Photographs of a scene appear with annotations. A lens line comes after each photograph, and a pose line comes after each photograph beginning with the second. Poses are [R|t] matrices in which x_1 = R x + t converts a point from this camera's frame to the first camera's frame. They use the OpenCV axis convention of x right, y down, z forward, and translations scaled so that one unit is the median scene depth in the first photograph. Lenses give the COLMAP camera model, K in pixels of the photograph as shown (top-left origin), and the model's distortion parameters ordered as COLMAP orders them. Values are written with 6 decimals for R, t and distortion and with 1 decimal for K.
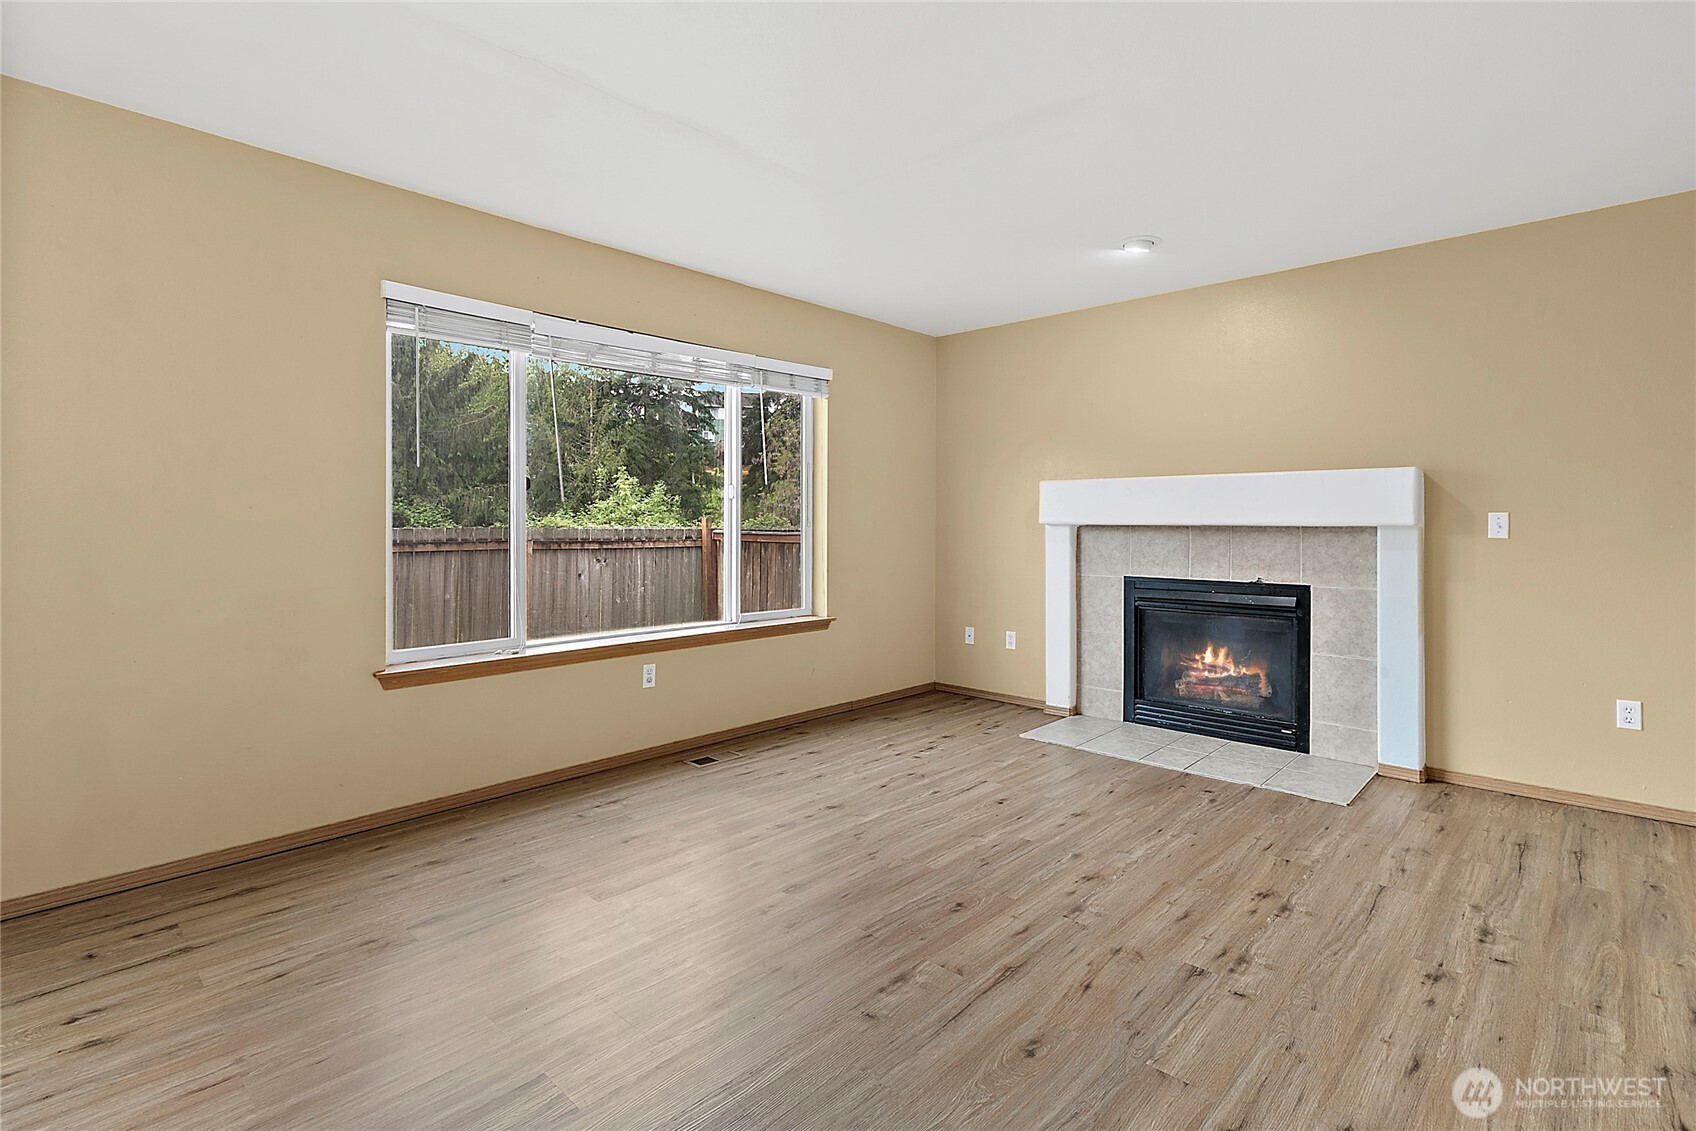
lens RADIAL K [[793.1, 0, 848.8], [0, 793.1, 552.5], [0, 0, 1]] dist [0.001681, 0.000785]
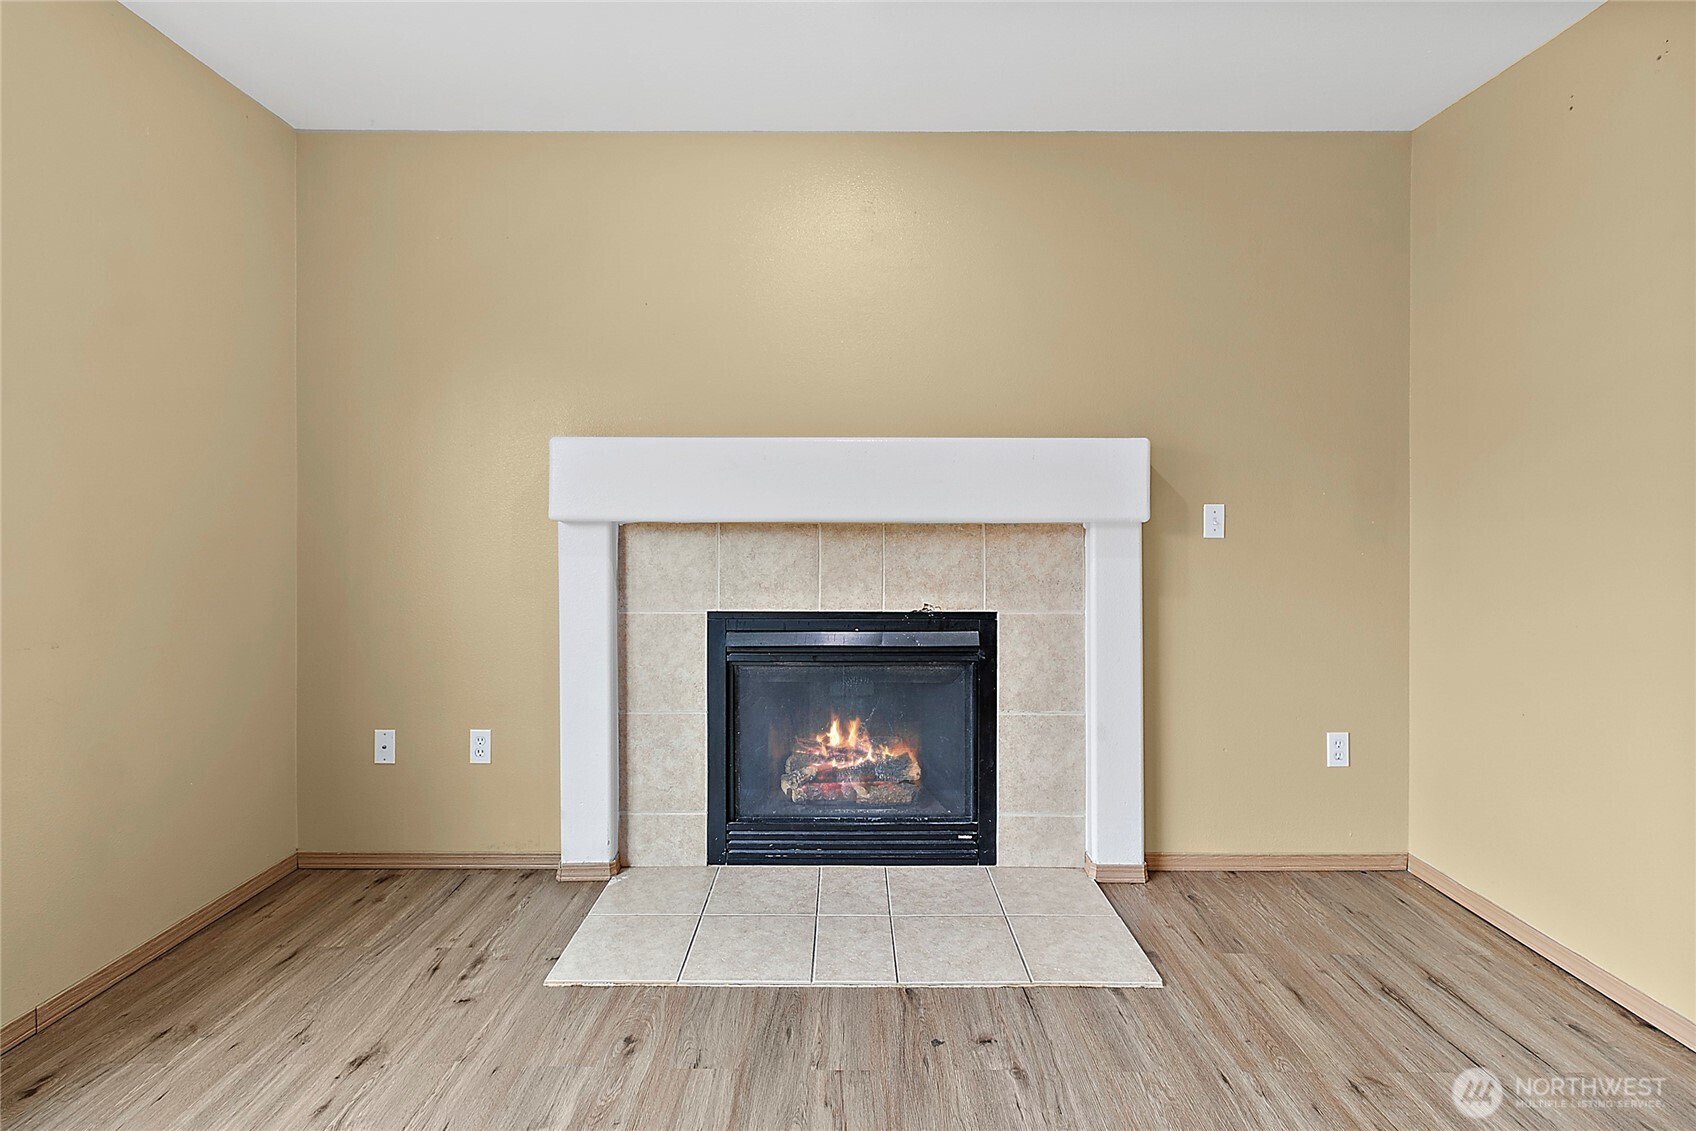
lens RADIAL K [[793.1, 0, 846.1], [0, 793.1, 526.0], [0, 0, 1]] dist [0.001681, 0.000785]
pose [[0.732515, -0.002102, 0.680747, 0.035631], [0.026444, 0.999328, -0.025369, -0.016811], [-0.680237, 0.036585, 0.732079, 0.588452]]
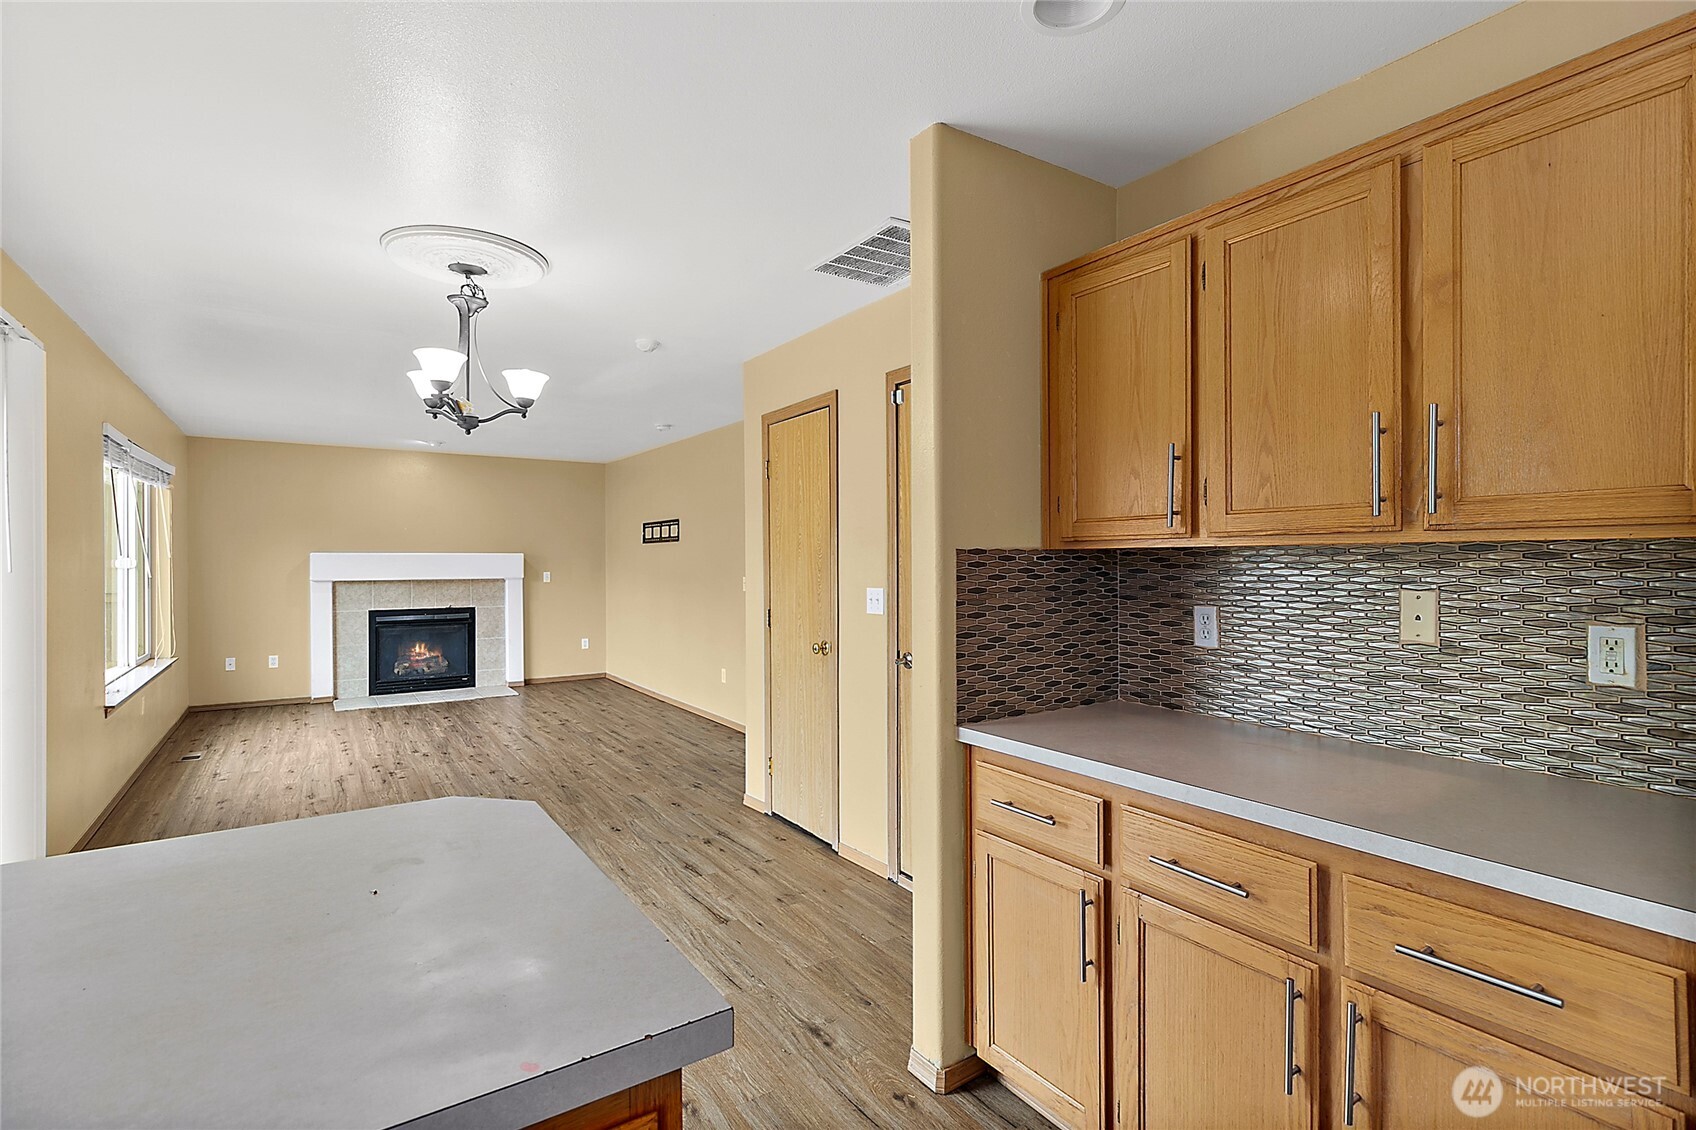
lens RADIAL K [[793.1, 0, 851.5], [0, 793.1, 562.9], [0, 0, 1]] dist [0.001681, 0.000785]
pose [[0.217930, -0.007374, 0.975937, -1.244808], [0.038470, 0.999259, -0.001041, -0.033953], [-0.975206, 0.037771, 0.218052, -0.435332]]
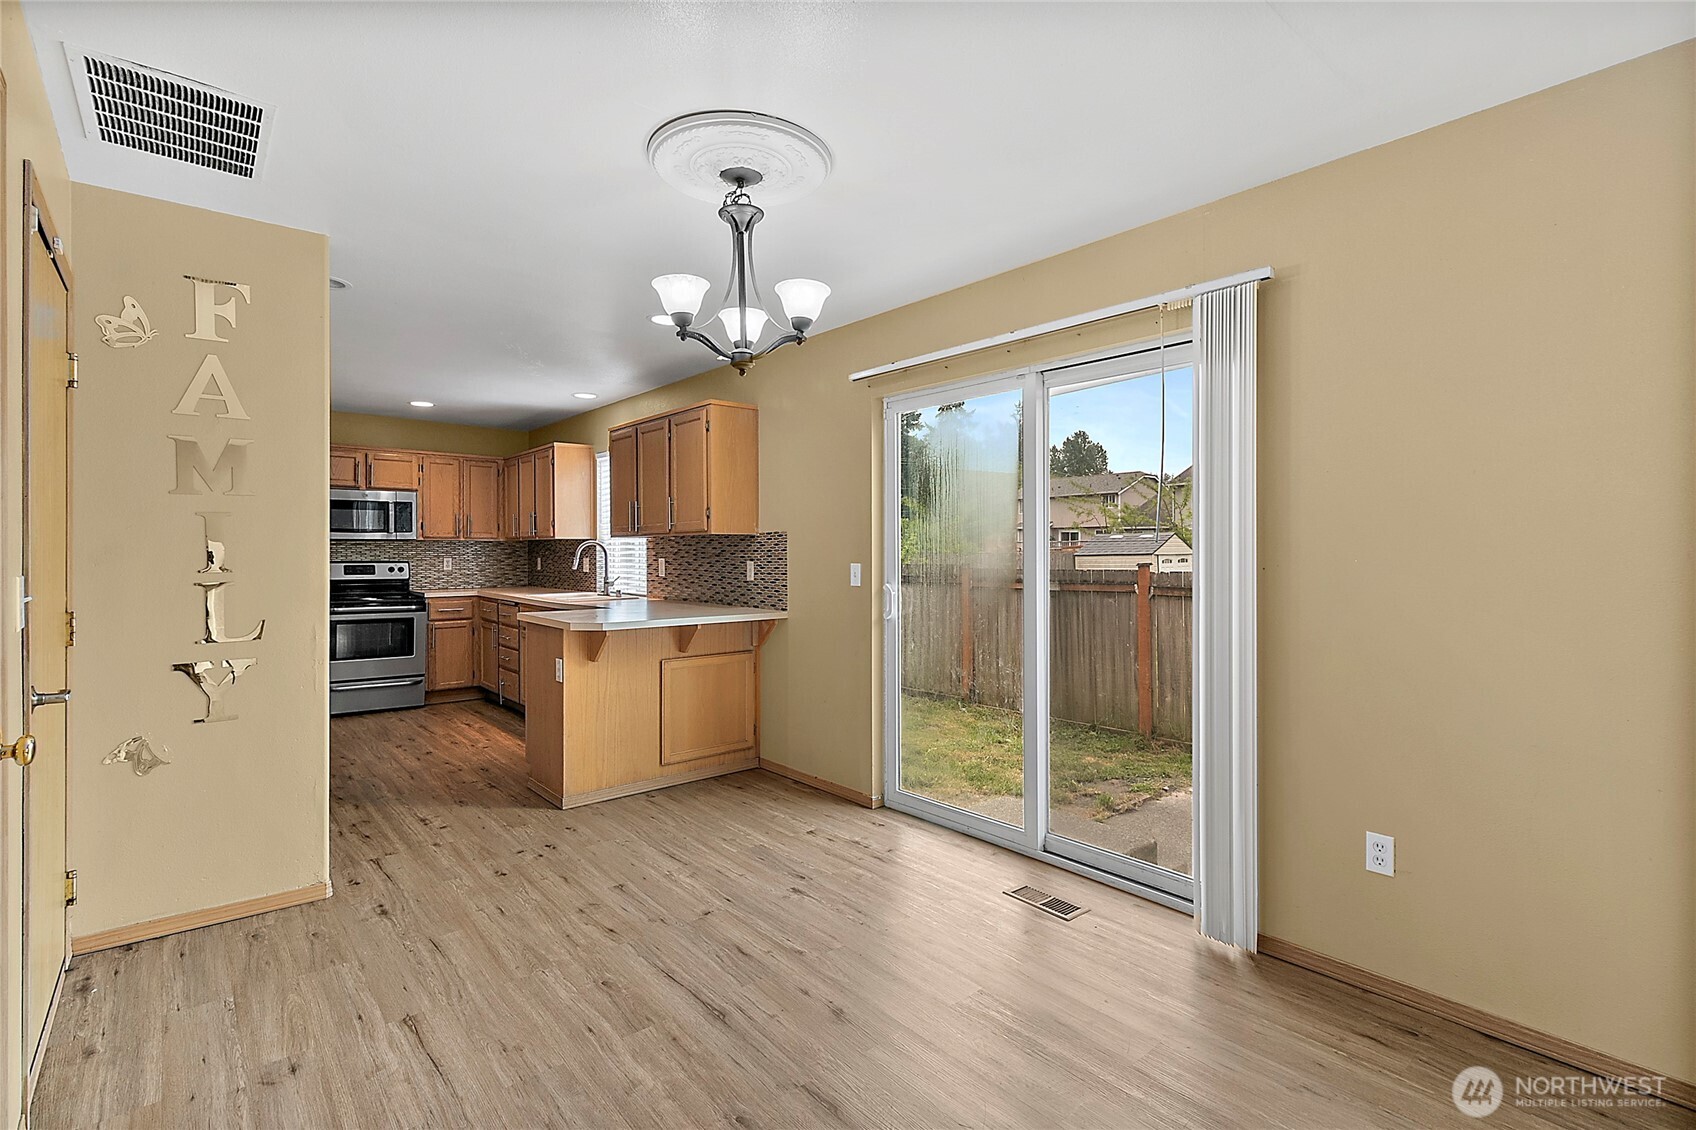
lens RADIAL K [[793.1, 0, 841.0], [0, 793.1, 553.6], [0, 0, 1]] dist [0.001681, 0.000785]
pose [[-0.115871, -0.003314, -0.993259, -0.048060], [-0.037121, 0.999310, 0.000996, -0.034744], [0.992570, 0.036986, -0.115914, 0.197607]]
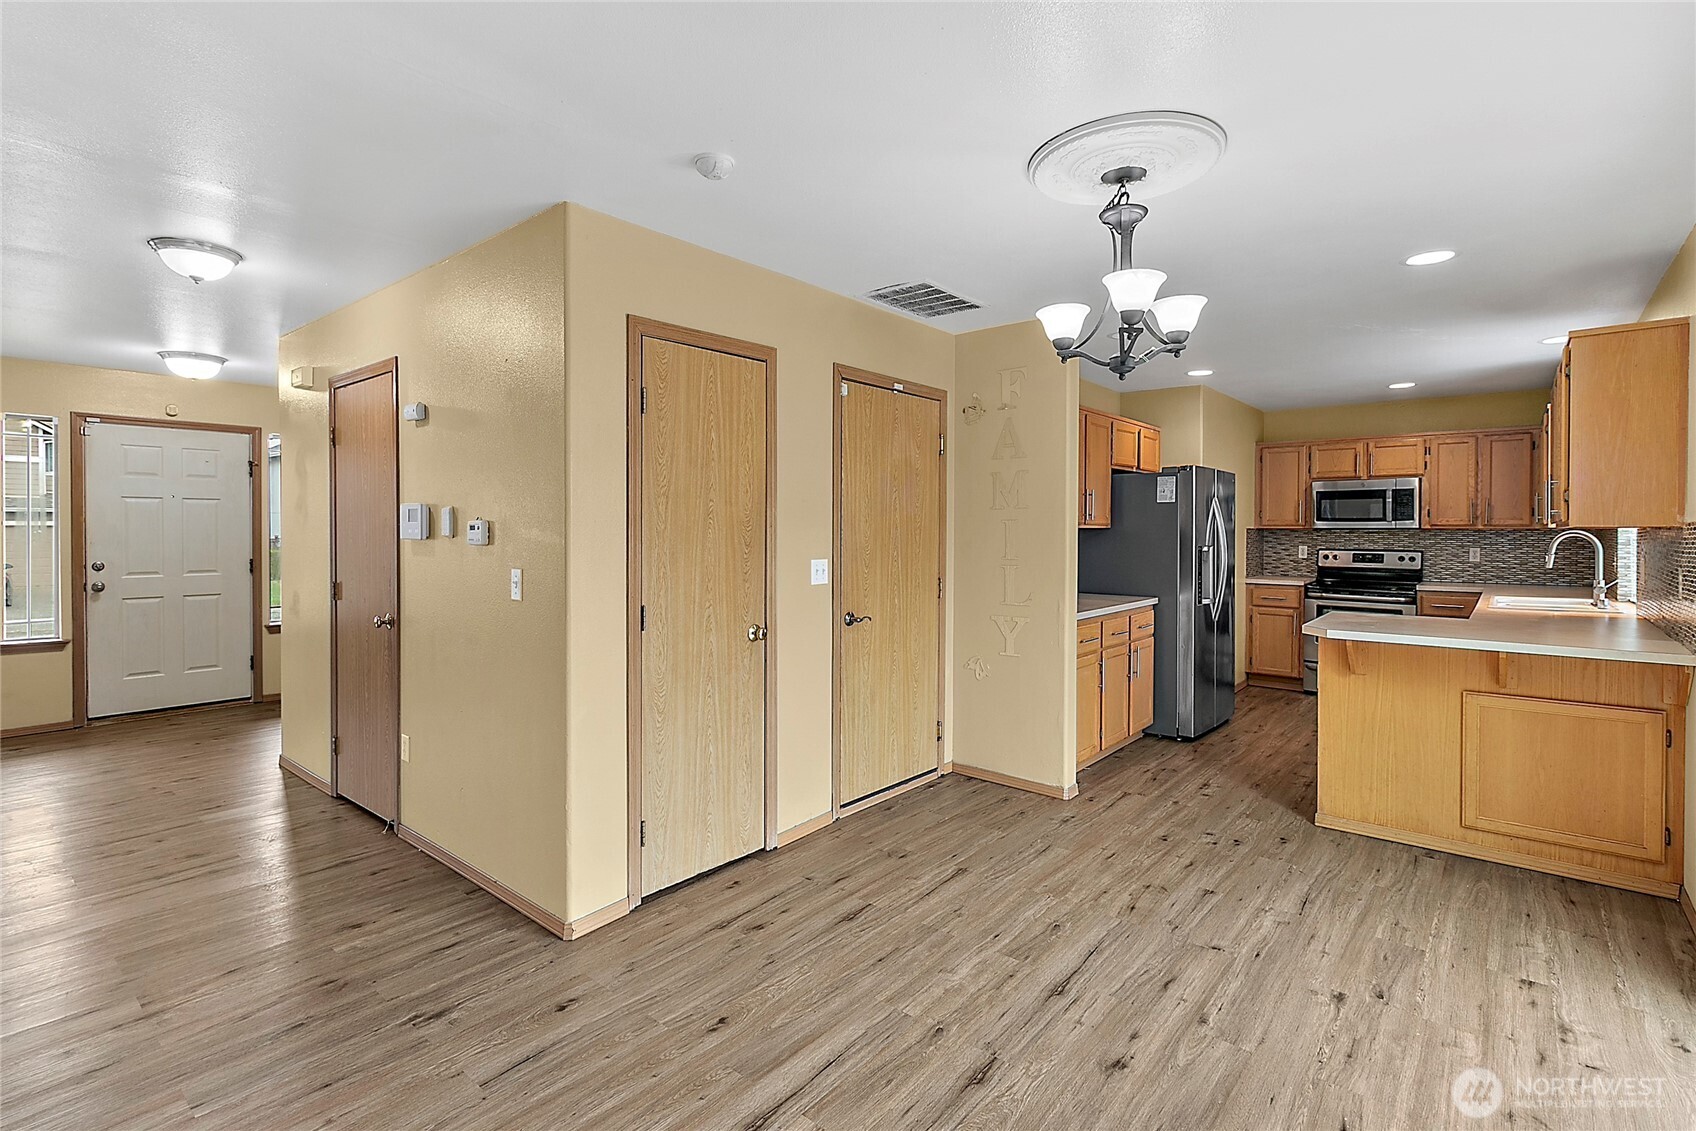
lens RADIAL K [[793.1, 0, 850.6], [0, 793.1, 537.9], [0, 0, 1]] dist [0.001681, 0.000785]
pose [[-0.998417, -0.006526, -0.055867, -0.394441], [-0.009185, 0.998830, 0.047470, -0.074175], [0.055491, 0.047908, -0.997309, 0.622201]]
